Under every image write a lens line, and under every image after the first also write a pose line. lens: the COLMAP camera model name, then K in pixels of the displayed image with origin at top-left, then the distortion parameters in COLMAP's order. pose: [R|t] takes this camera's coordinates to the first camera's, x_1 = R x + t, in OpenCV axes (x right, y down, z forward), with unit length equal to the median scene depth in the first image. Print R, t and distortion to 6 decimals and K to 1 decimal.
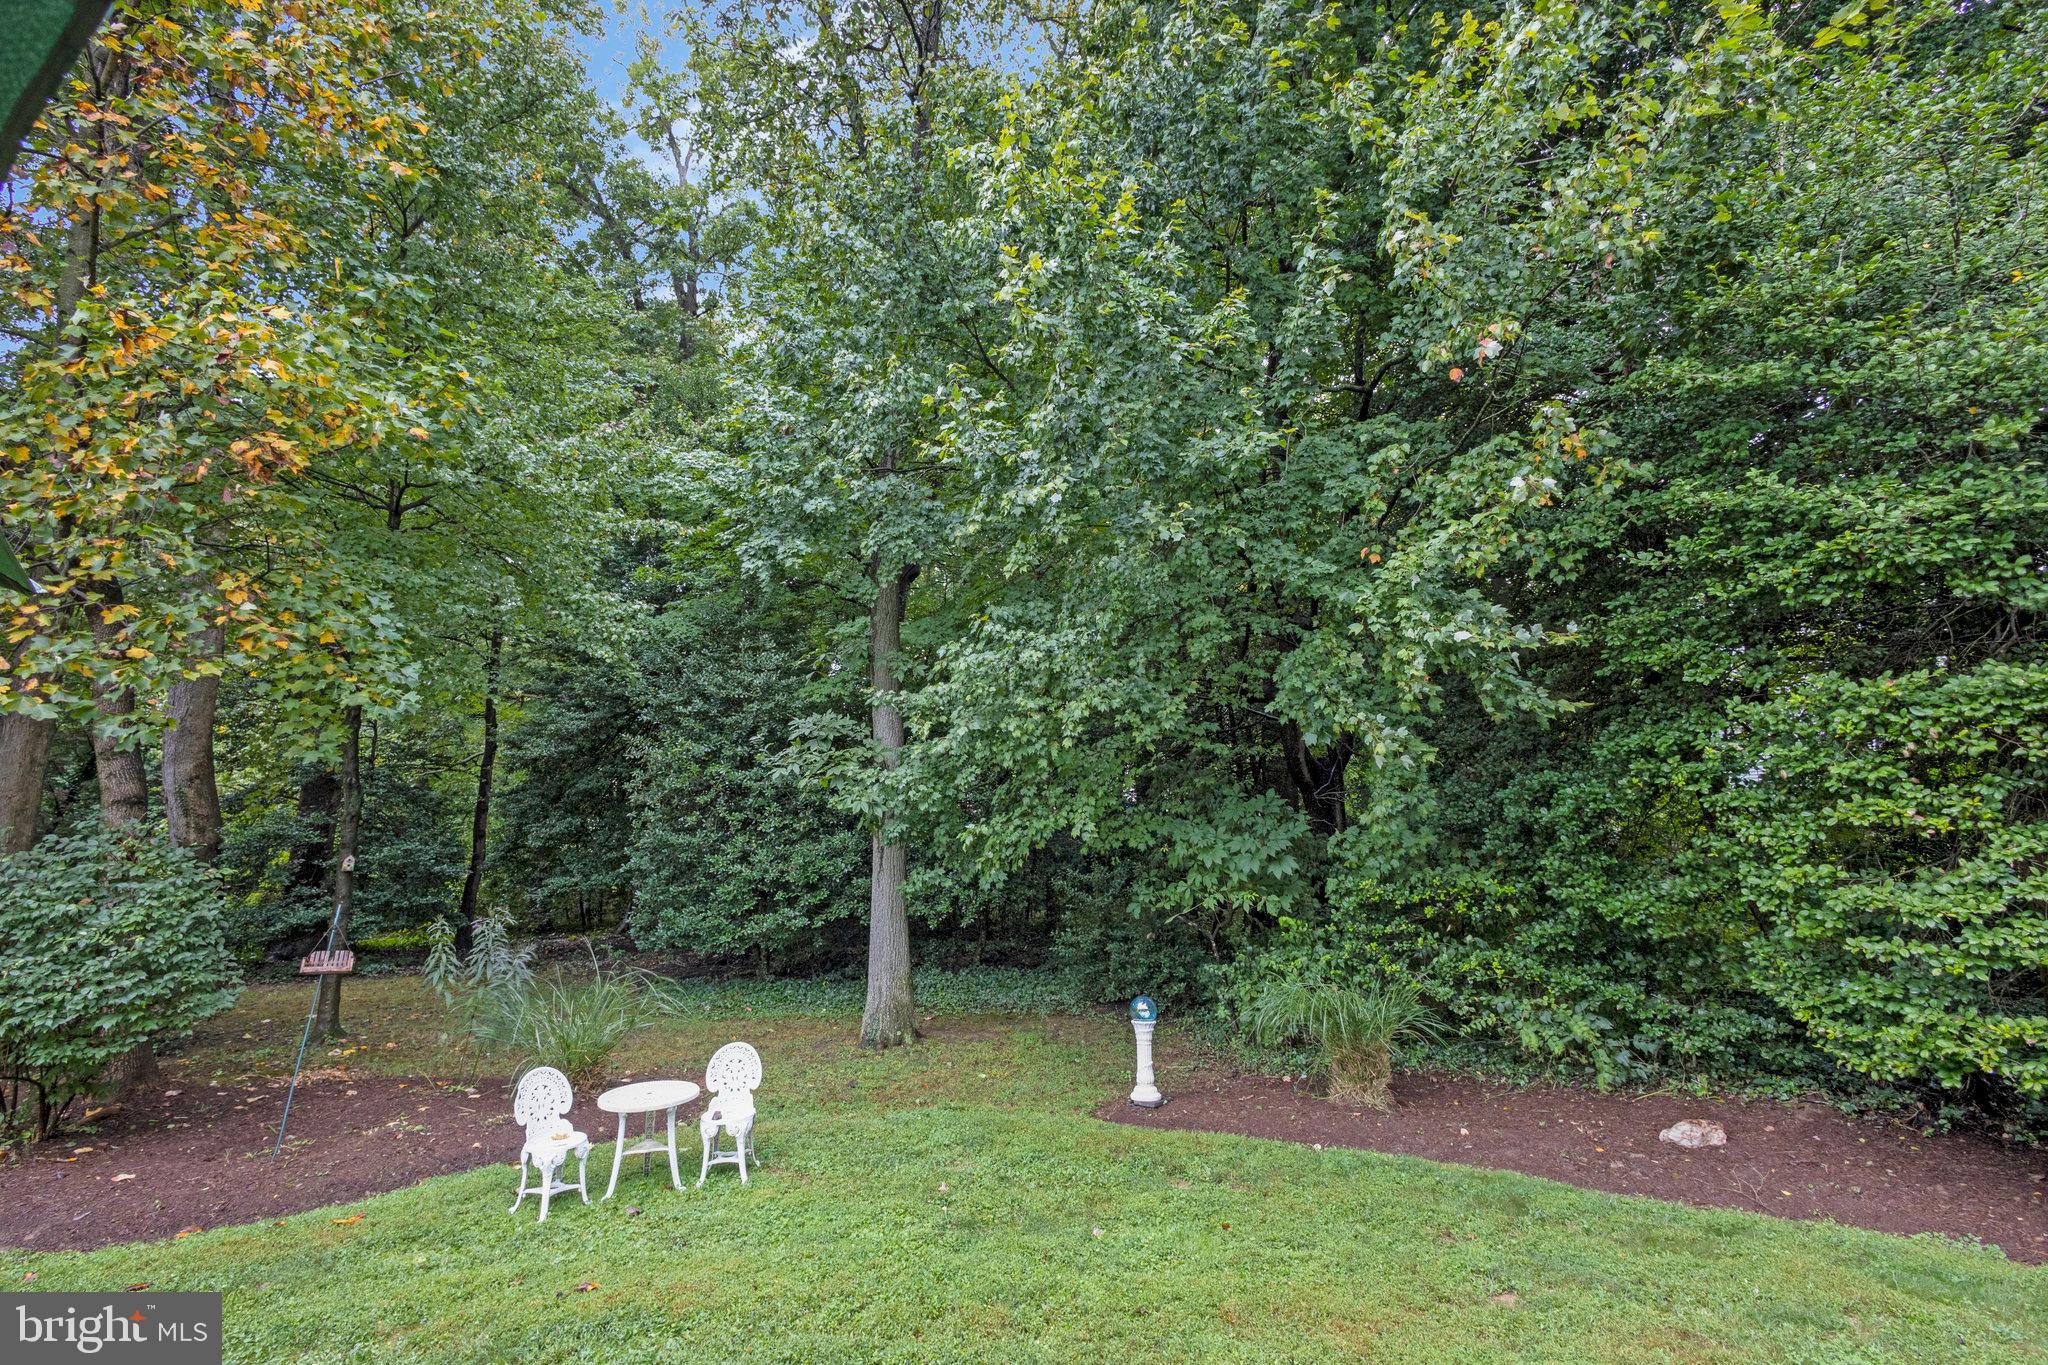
lens RADIAL K [[962.2, 0, 1038.3], [0, 962.2, 639.0], [0, 0, 1]] dist [0.008754, -0.002104]
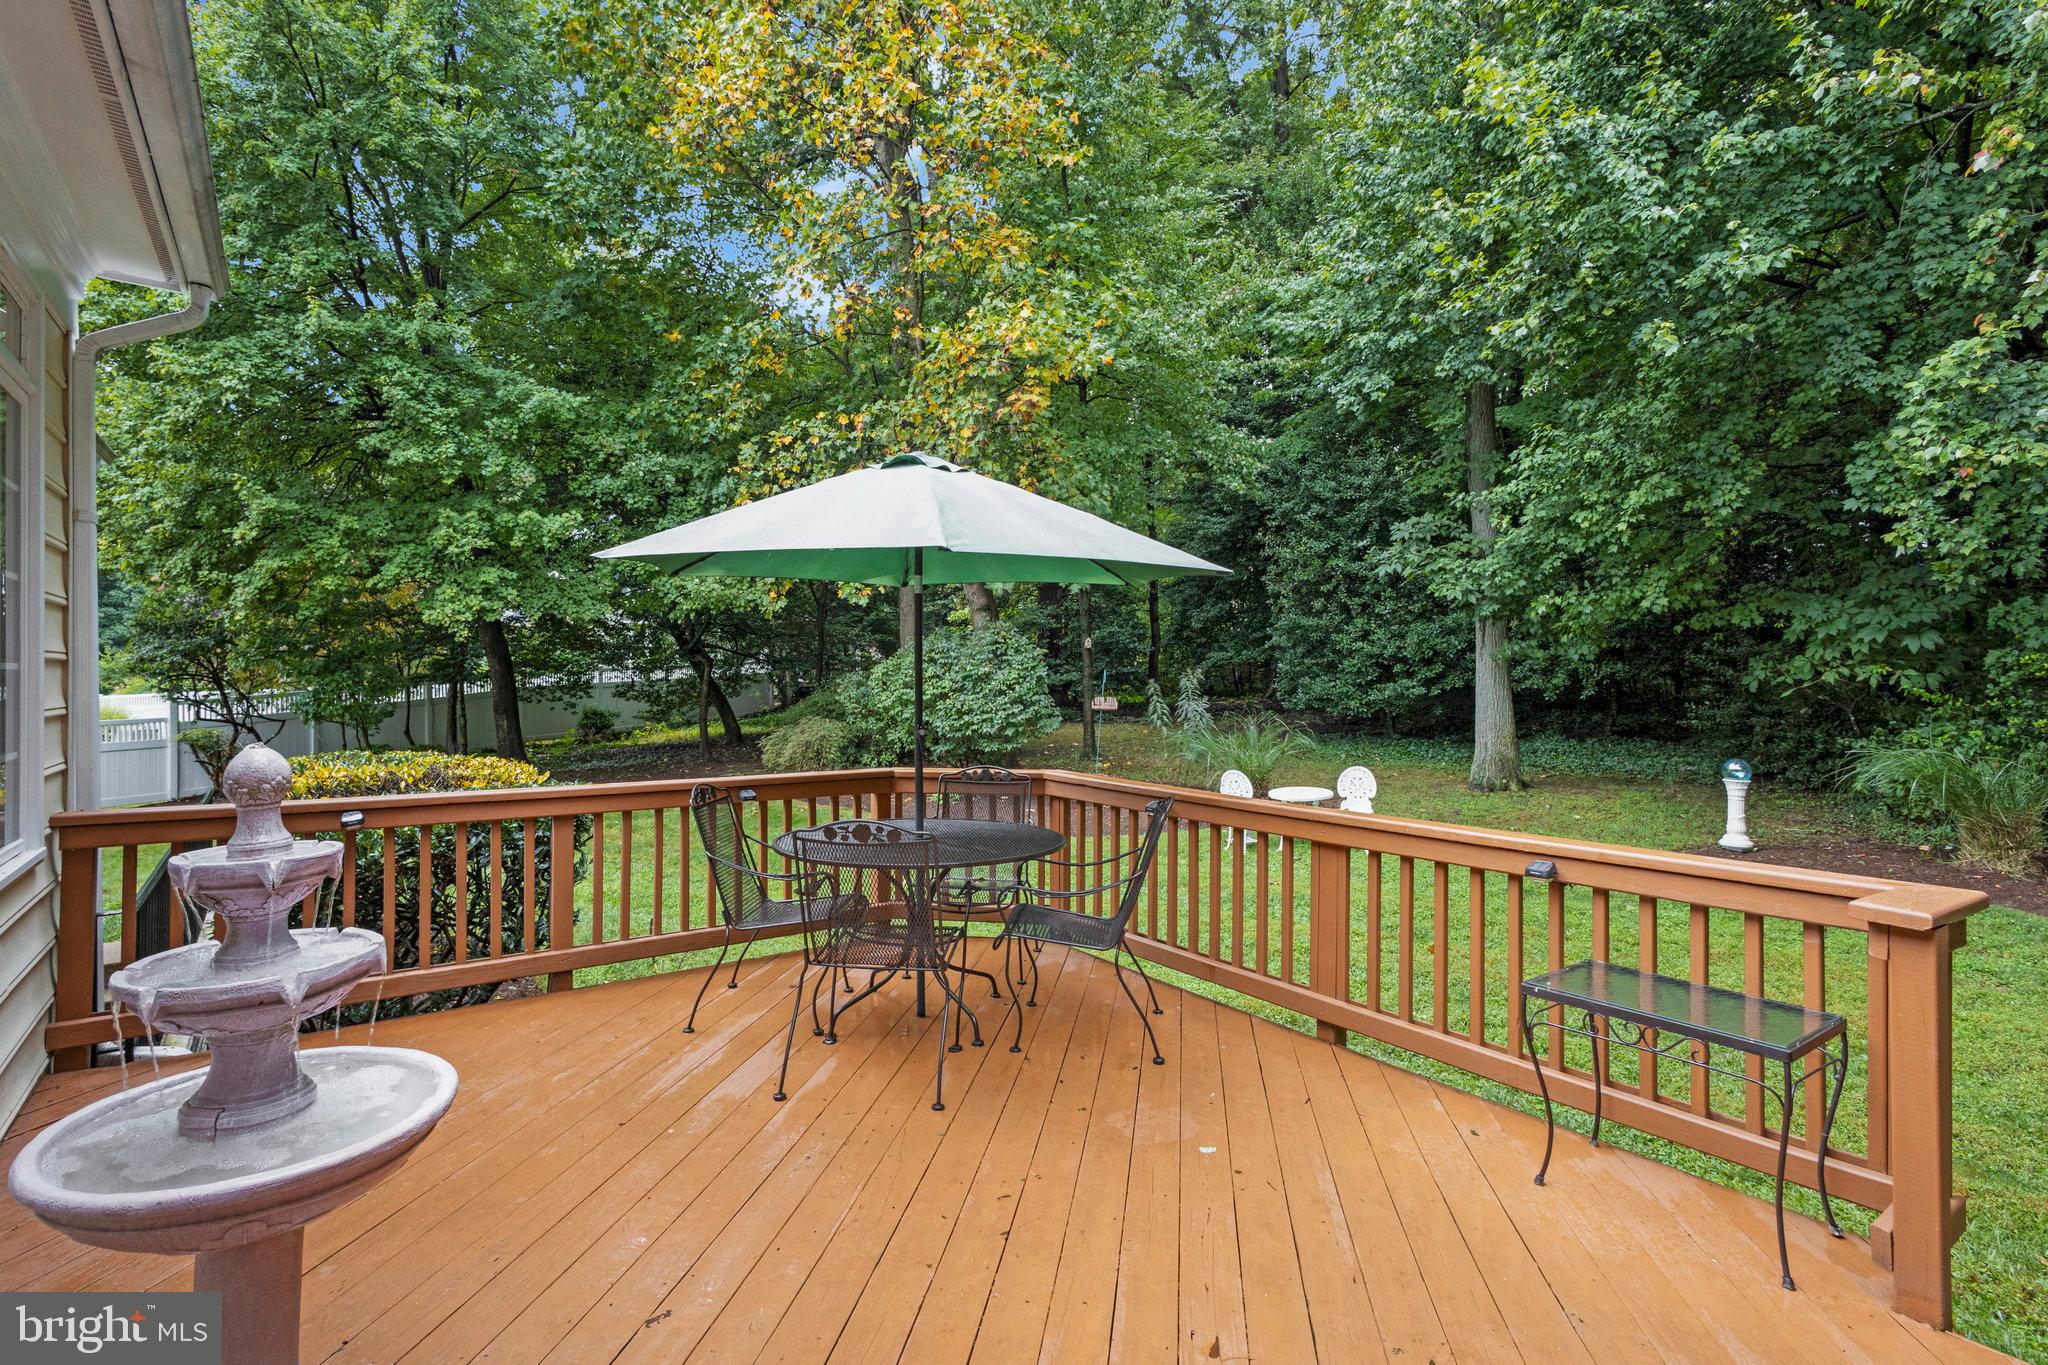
lens RADIAL K [[962.2, 0, 1036.7], [0, 962.2, 687.7], [0, 0, 1]] dist [0.008754, -0.002104]
pose [[0.808552, 0.018524, -0.588133, 0.073571], [0.144741, 0.962533, 0.229302, -0.046259], [0.570345, -0.270530, 0.775577, -0.180591]]
